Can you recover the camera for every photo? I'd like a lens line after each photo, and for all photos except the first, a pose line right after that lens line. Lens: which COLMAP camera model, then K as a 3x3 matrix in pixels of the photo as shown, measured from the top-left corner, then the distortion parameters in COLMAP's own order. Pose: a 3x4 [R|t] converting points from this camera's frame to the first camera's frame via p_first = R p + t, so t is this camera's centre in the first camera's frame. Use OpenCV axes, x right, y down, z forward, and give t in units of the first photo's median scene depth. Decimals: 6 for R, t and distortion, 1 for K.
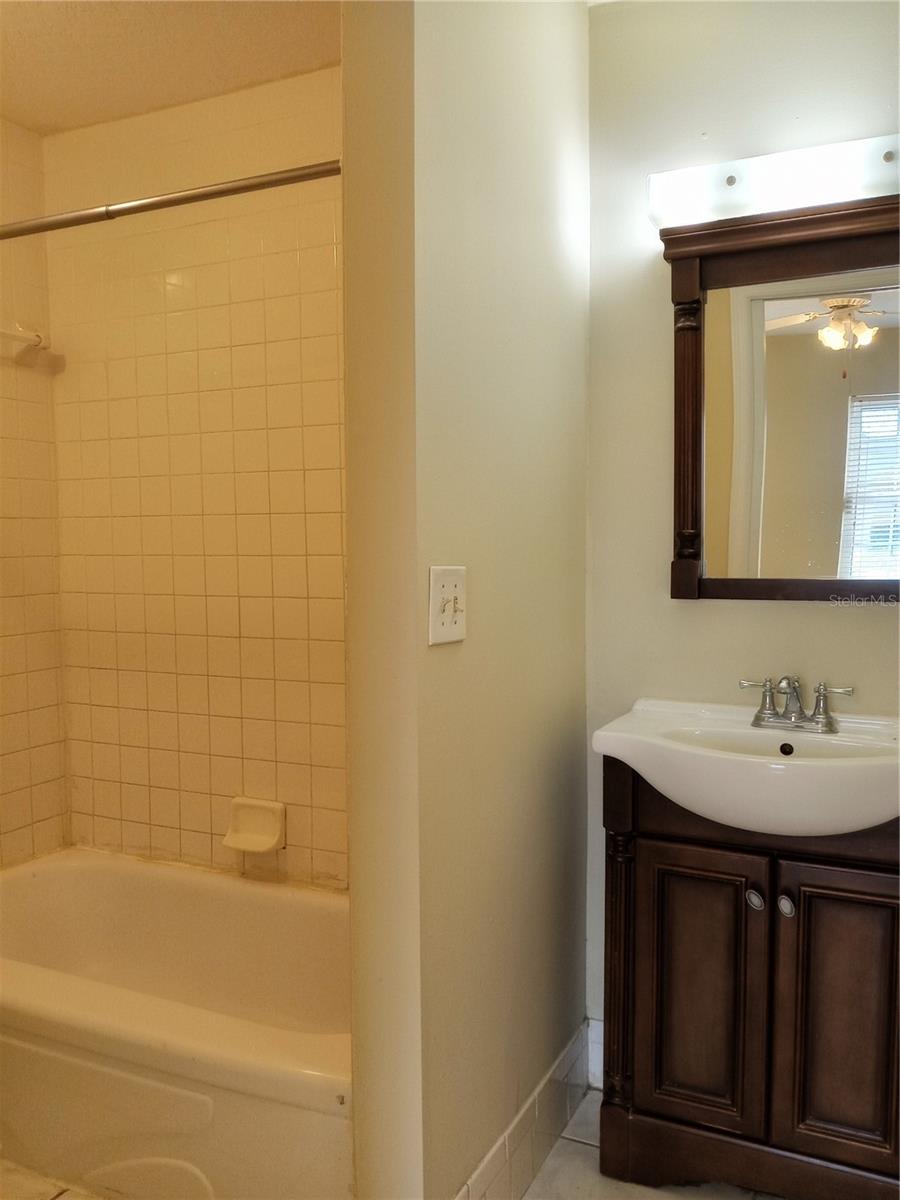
lens RADIAL K [[993.9, 0, 458.2], [0, 993.9, 602.6], [0, 0, 1]] dist [0.049463, -0.087464]
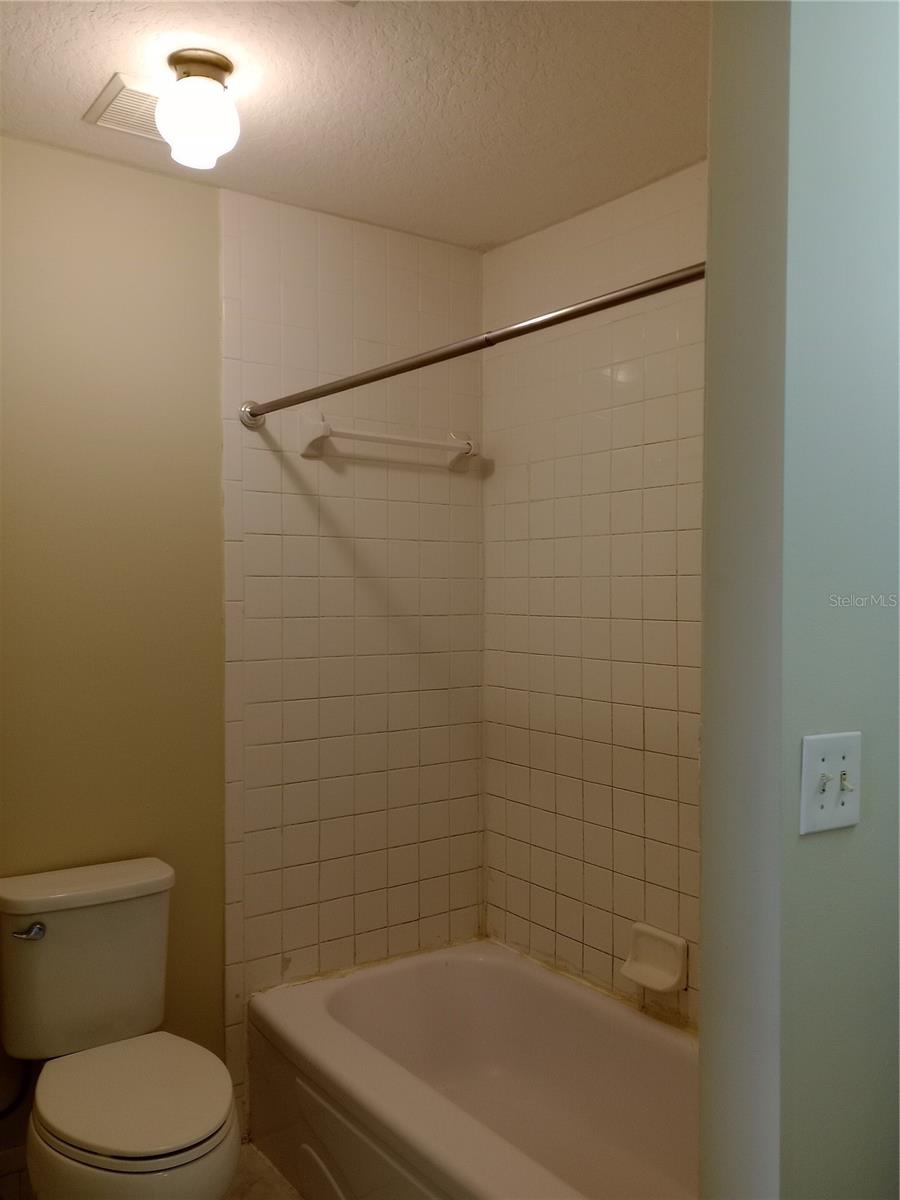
lens RADIAL K [[993.9, 0, 445.2], [0, 993.9, 599.6], [0, 0, 1]] dist [0.049463, -0.087464]
pose [[0.885280, 0.010008, -0.464951, 0.048653], [-0.037567, 0.998040, -0.050045, -0.051453], [0.463538, 0.061771, 0.883921, 0.075050]]
